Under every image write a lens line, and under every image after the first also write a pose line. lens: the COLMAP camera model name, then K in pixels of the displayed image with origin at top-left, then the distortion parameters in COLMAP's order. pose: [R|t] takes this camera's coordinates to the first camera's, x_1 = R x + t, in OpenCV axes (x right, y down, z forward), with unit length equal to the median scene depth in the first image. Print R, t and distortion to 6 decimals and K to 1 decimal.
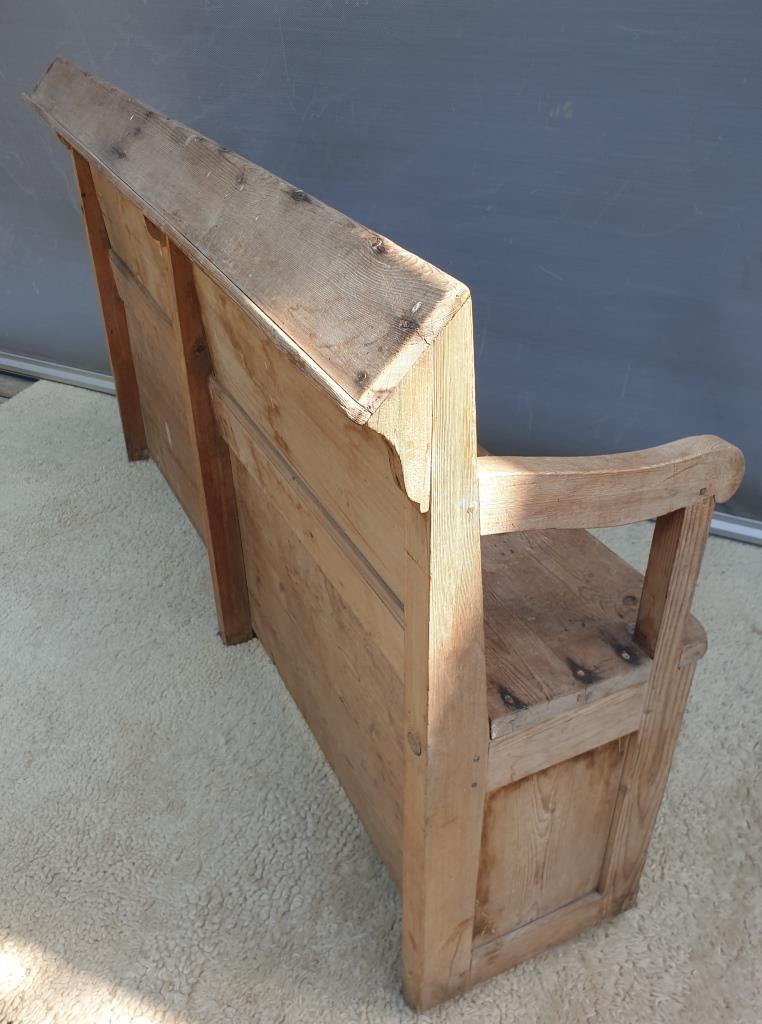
lens RADIAL K [[779.4, 0, 381.0], [0, 779.4, 512.0], [0, 0, 1]] dist [0.031851, -0.004171]
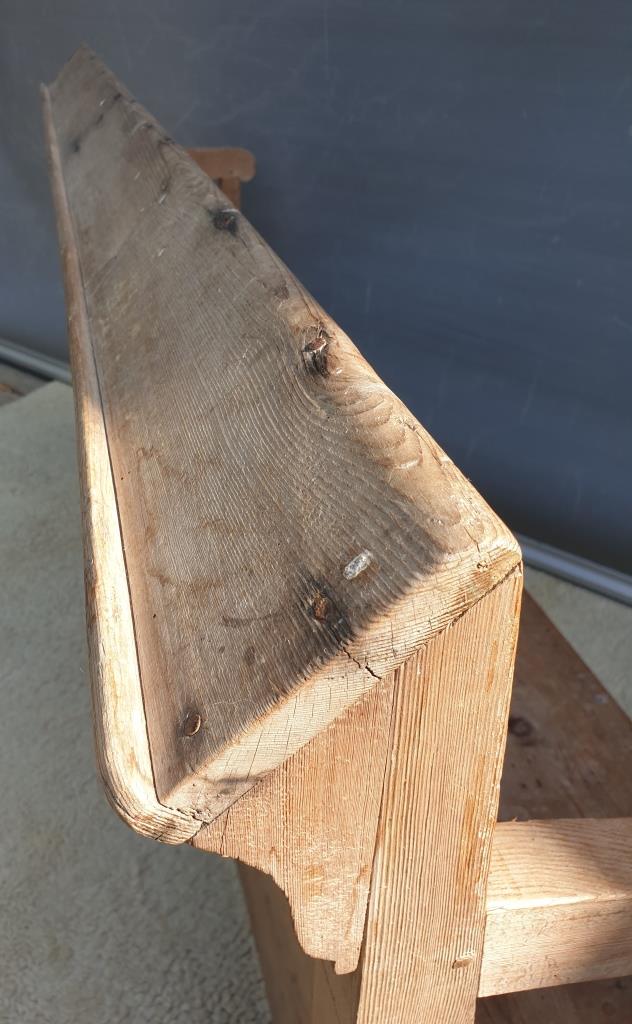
lens RADIAL K [[741.3, 0, 260.6], [0, 741.3, 512.8], [0, 0, 1]] dist [0.035429, -0.006552]
pose [[0.973179, 0.130708, -0.189310, 0.047428], [-0.129116, 0.991412, 0.020772, -0.217754], [0.190399, 0.004228, 0.981698, 0.501081]]
